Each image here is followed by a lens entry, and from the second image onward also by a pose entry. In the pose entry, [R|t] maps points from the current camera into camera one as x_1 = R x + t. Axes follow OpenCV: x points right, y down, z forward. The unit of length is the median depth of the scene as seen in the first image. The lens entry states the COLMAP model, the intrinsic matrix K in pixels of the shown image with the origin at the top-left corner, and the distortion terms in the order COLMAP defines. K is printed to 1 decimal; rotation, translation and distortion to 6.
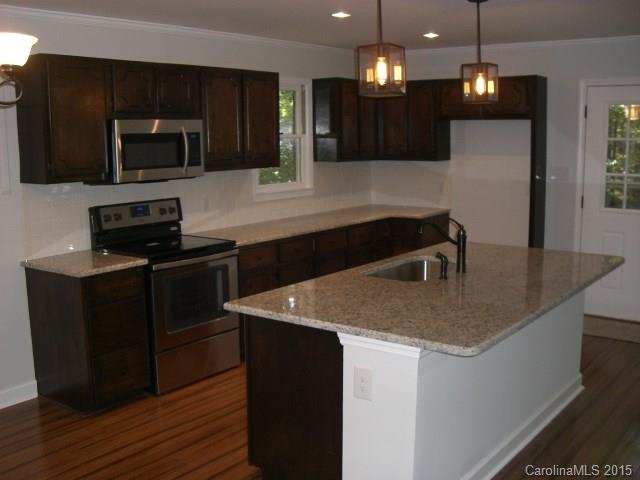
lens RADIAL K [[706.6, 0, 319.2], [0, 706.6, 266.5], [0, 0, 1]] dist [-0.278232, 0.371650]
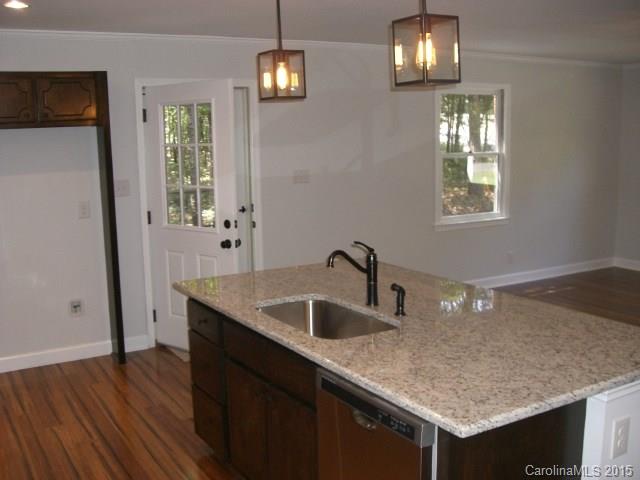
lens RADIAL K [[706.6, 0, 319.2], [0, 706.6, 266.5], [0, 0, 1]] dist [-0.278232, 0.371650]
pose [[0.387888, -0.174620, 0.905014, -0.441947], [0.194698, 0.975256, 0.104726, -0.106213], [-0.900908, 0.135583, 0.412289, 0.556613]]
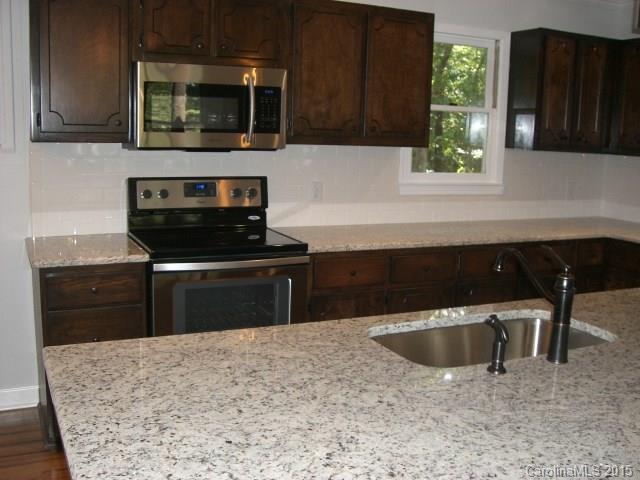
lens RADIAL K [[706.6, 0, 319.2], [0, 706.6, 266.5], [0, 0, 1]] dist [-0.278232, 0.371650]
pose [[0.888022, 0.131746, -0.440522, 0.203253], [-0.128065, 0.991029, 0.038225, -0.043186], [0.441606, 0.022471, 0.896928, 0.385059]]
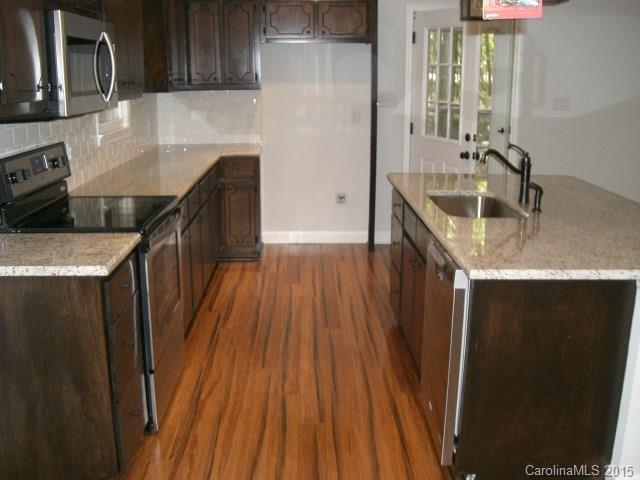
lens RADIAL K [[694.3, 0, 320.0], [0, 694.3, 240.0], [0, 0, 1]] dist [-0.138627, 0.027917]
pose [[0.786189, -0.130433, 0.604064, -0.447330], [0.101433, 0.991452, 0.082066, -0.035665], [-0.609604, -0.003247, 0.792699, 0.345315]]
